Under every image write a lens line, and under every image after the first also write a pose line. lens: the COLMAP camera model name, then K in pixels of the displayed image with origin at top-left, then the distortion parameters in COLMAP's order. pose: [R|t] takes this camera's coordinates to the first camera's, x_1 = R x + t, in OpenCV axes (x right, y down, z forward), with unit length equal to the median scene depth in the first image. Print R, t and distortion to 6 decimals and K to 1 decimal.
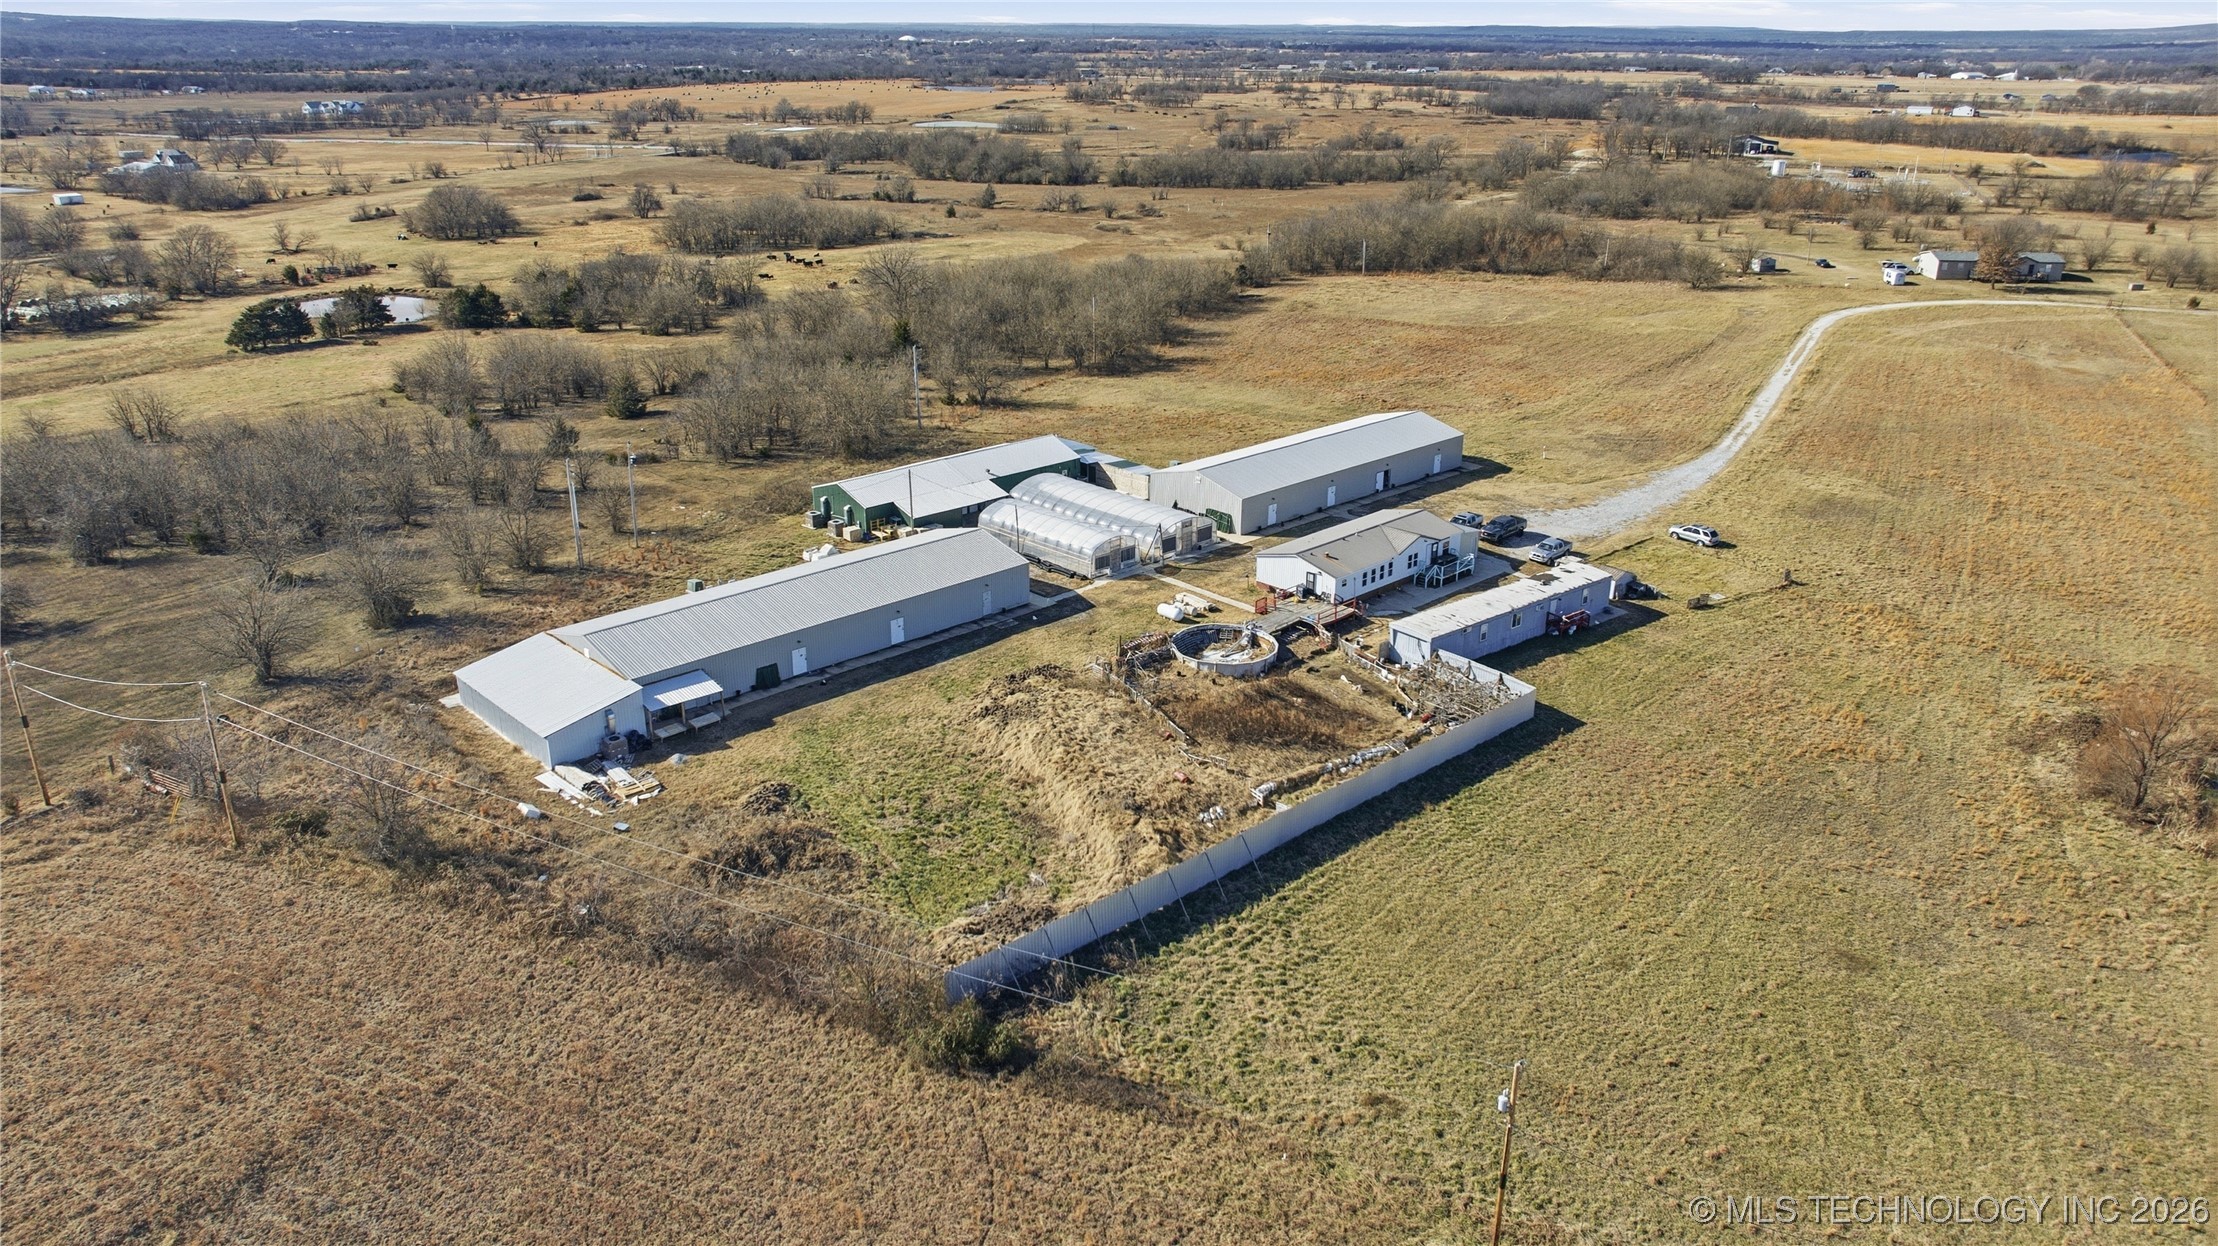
lens RADIAL K [[1571.5, 0, 1109.0], [0, 1571.5, 623.0], [0, 0, 1]] dist [-0.022781, 0.009849]
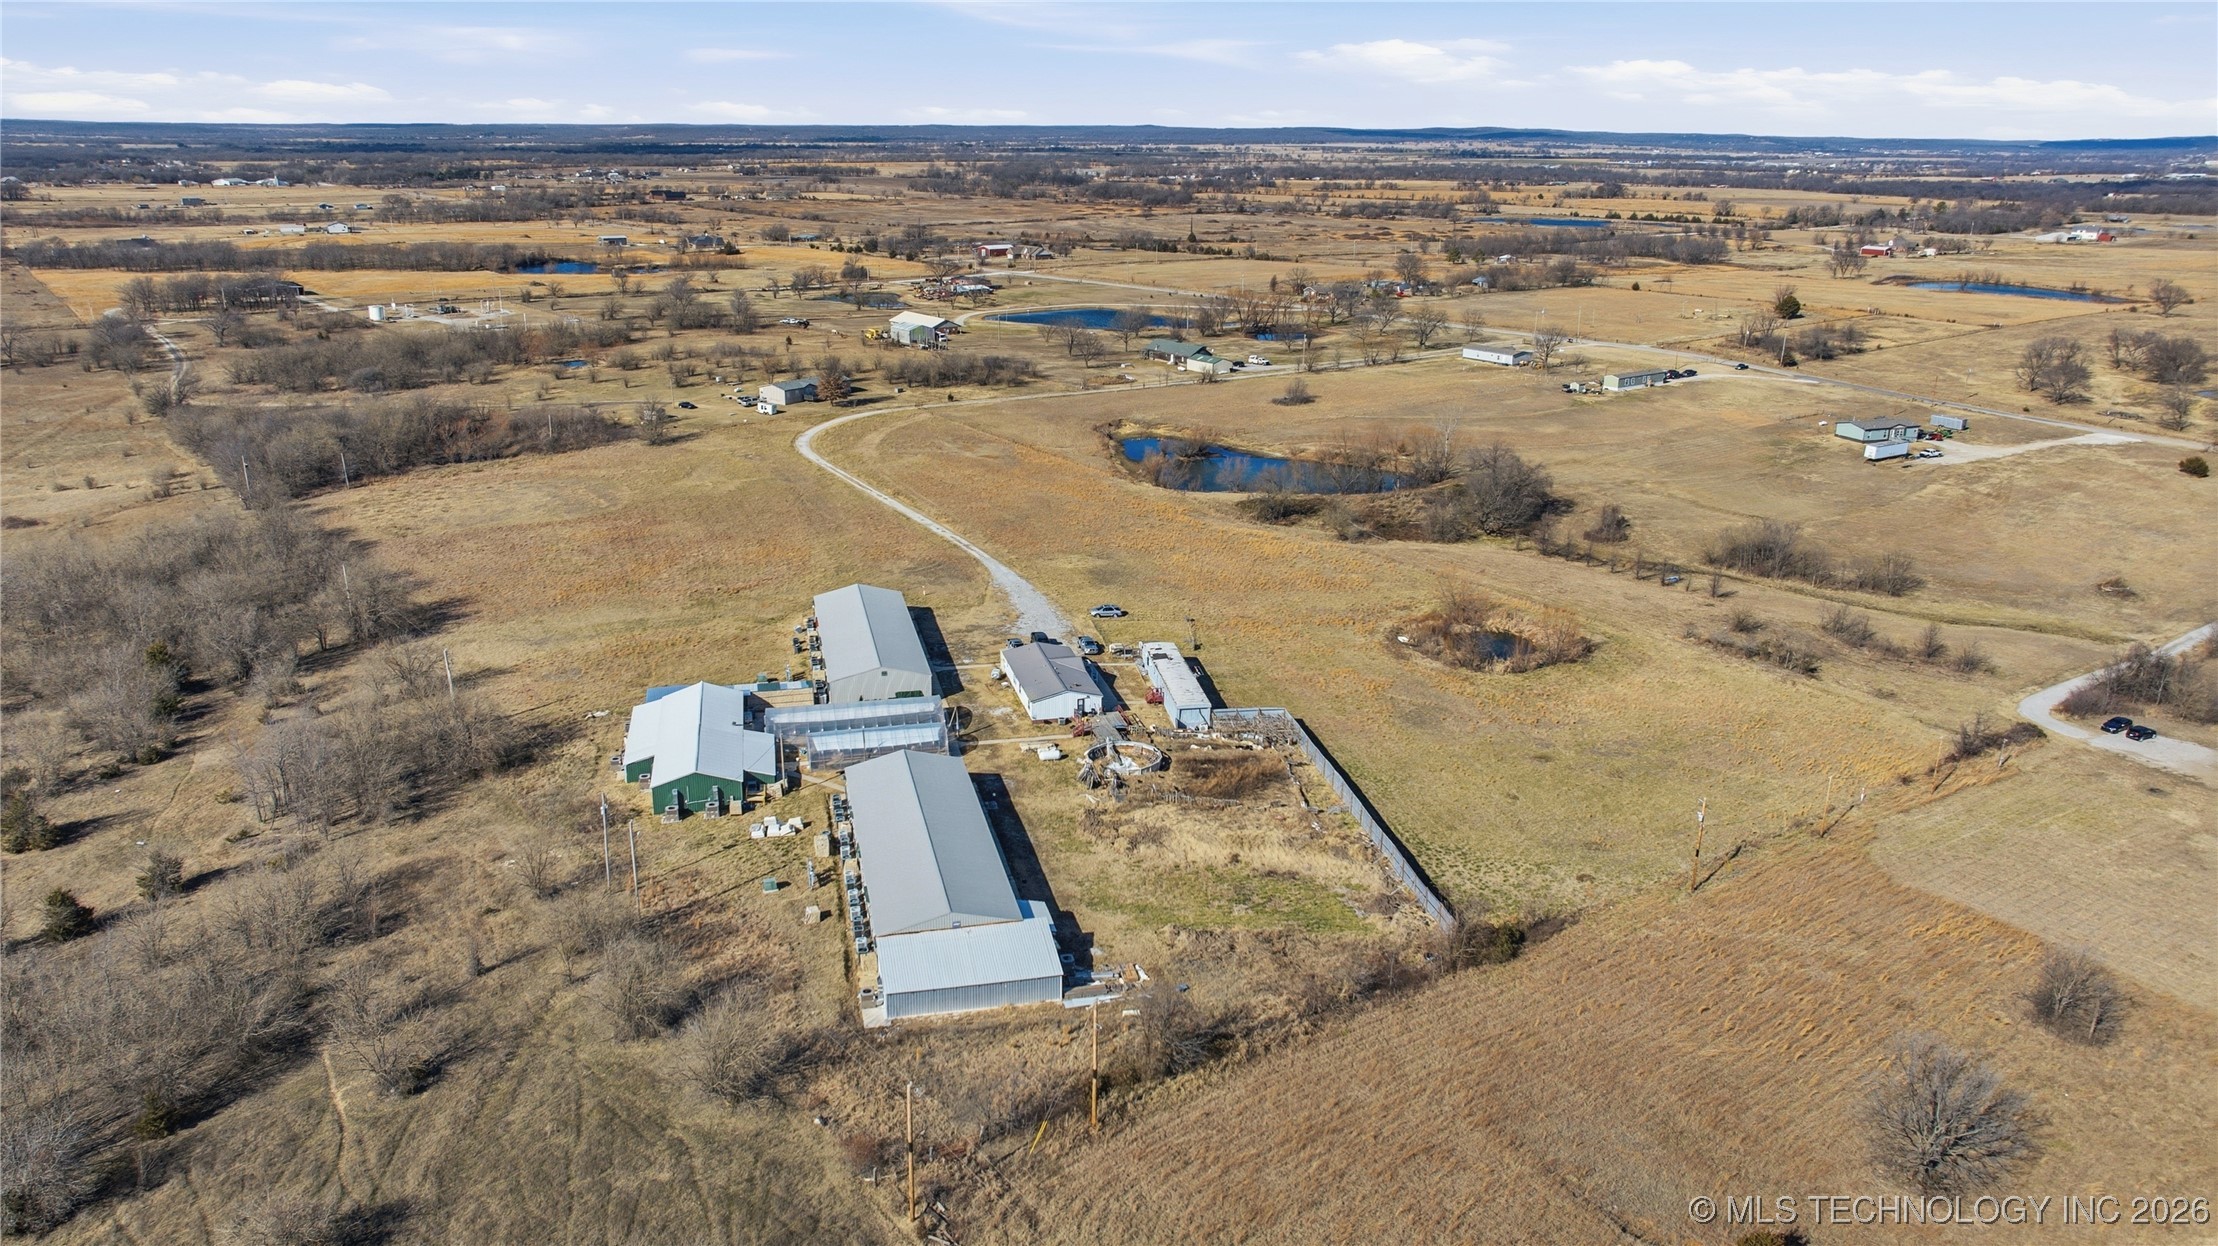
lens RADIAL K [[1585.0, 0, 1109.0], [0, 1585.0, 623.0], [0, 0, 1]] dist [-0.002482, 0.000540]
pose [[0.508608, -0.265641, 0.818995, -1.001820], [0.306954, 0.944656, 0.115776, -0.251865], [-0.804423, 0.192510, 0.562000, 0.155370]]
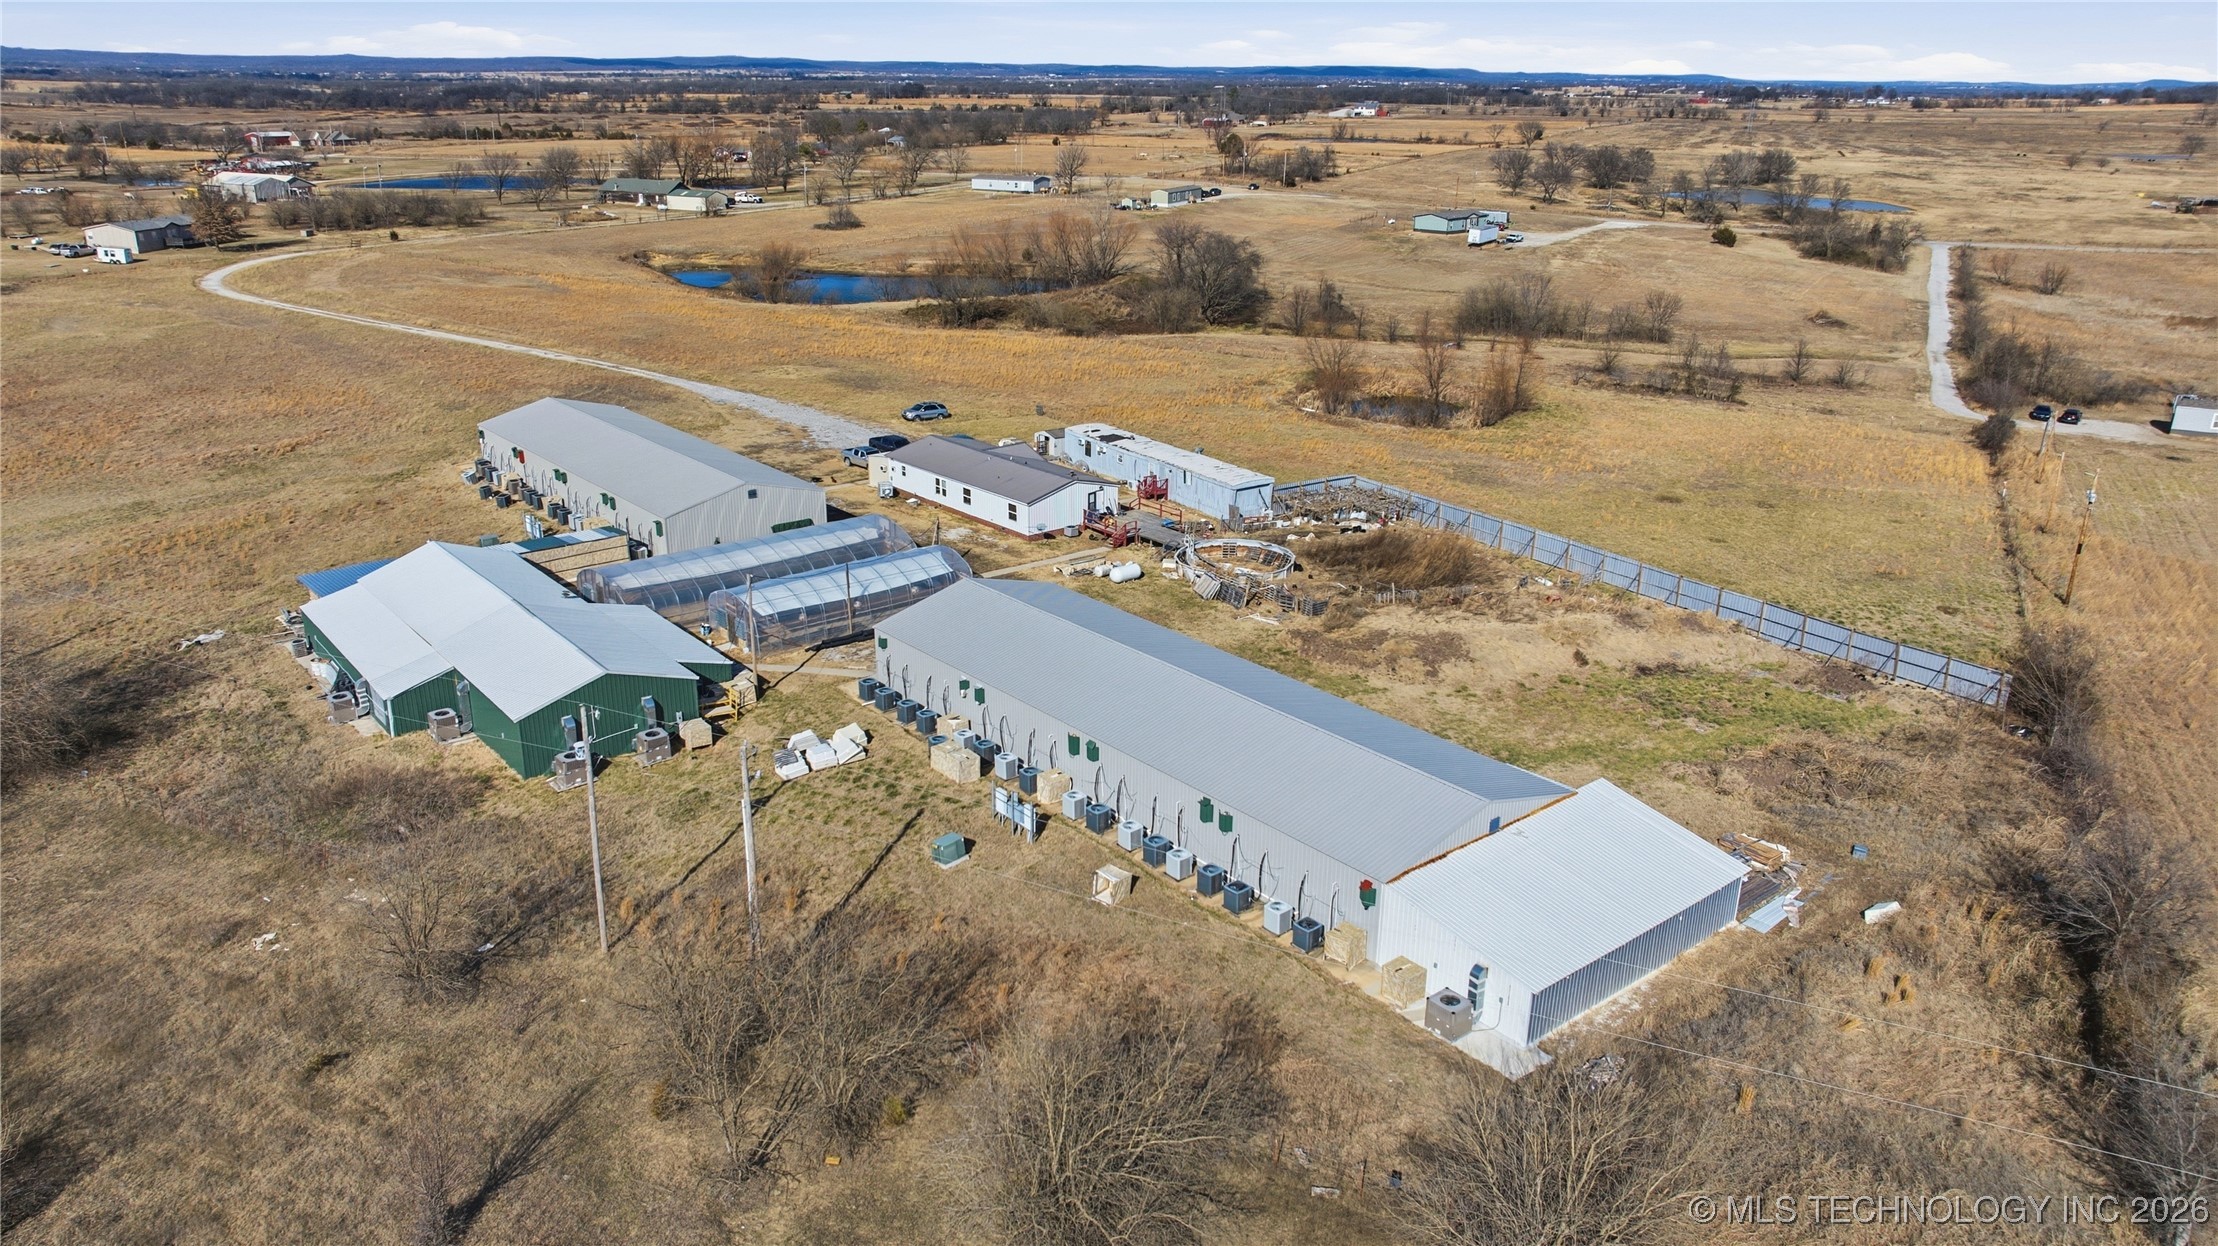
lens RADIAL K [[1571.5, 0, 1109.0], [0, 1571.5, 623.0], [0, 0, 1]] dist [-0.022781, 0.009849]
pose [[0.067466, -0.339224, 0.938283, -0.713194], [0.349130, 0.888996, 0.296301, -0.221753], [-0.934642, 0.307593, 0.178411, 0.840476]]
